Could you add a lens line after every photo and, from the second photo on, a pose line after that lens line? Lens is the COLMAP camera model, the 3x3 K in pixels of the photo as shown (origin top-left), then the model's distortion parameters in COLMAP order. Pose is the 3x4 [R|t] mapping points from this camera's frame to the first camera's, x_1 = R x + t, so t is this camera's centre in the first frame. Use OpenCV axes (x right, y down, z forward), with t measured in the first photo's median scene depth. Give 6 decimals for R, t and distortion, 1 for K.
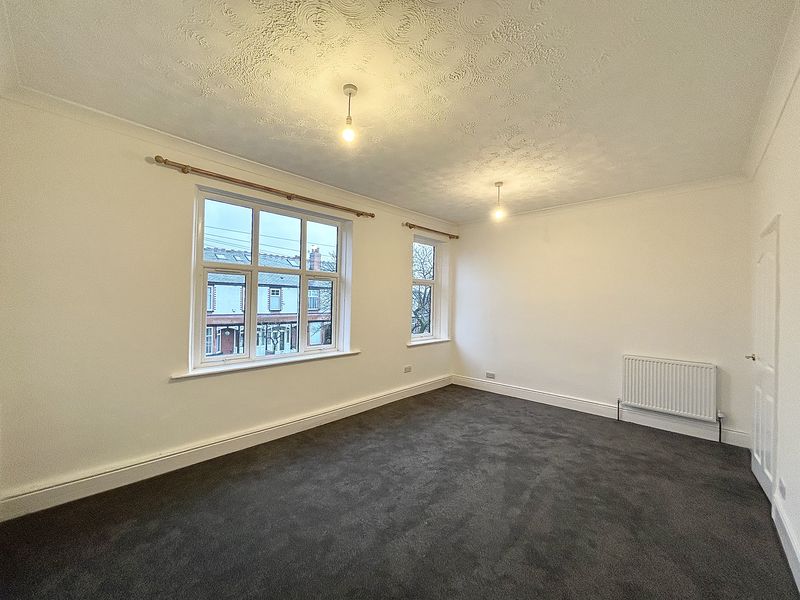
lens RADIAL K [[320.5, 0, 398.2], [0, 320.5, 299.0], [0, 0, 1]] dist [-0.002331, 0.000473]
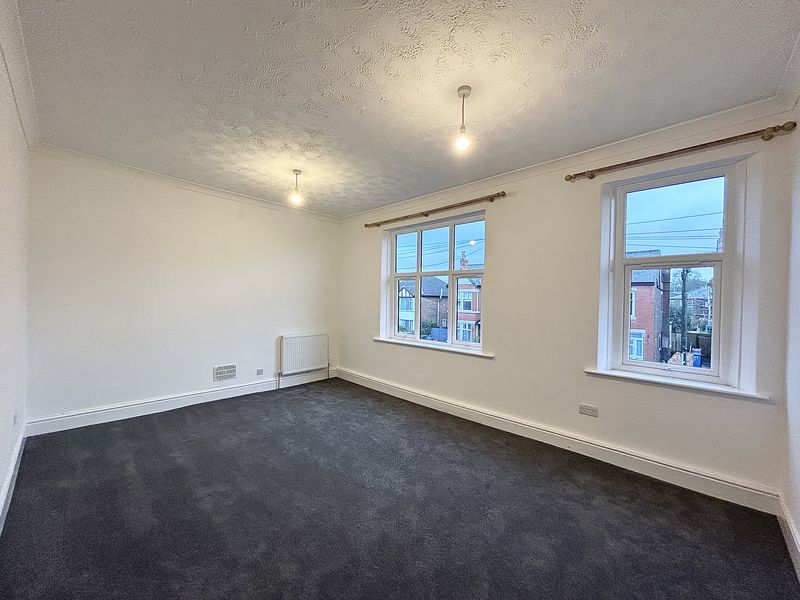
lens RADIAL K [[320.5, 0, 398.2], [0, 320.5, 299.0], [0, 0, 1]] dist [-0.002331, 0.000473]
pose [[-0.004095, -0.003320, -0.999986, 0.750801], [-0.004263, 0.999985, -0.003303, 0.012277], [0.999983, 0.004249, -0.004109, 0.746256]]
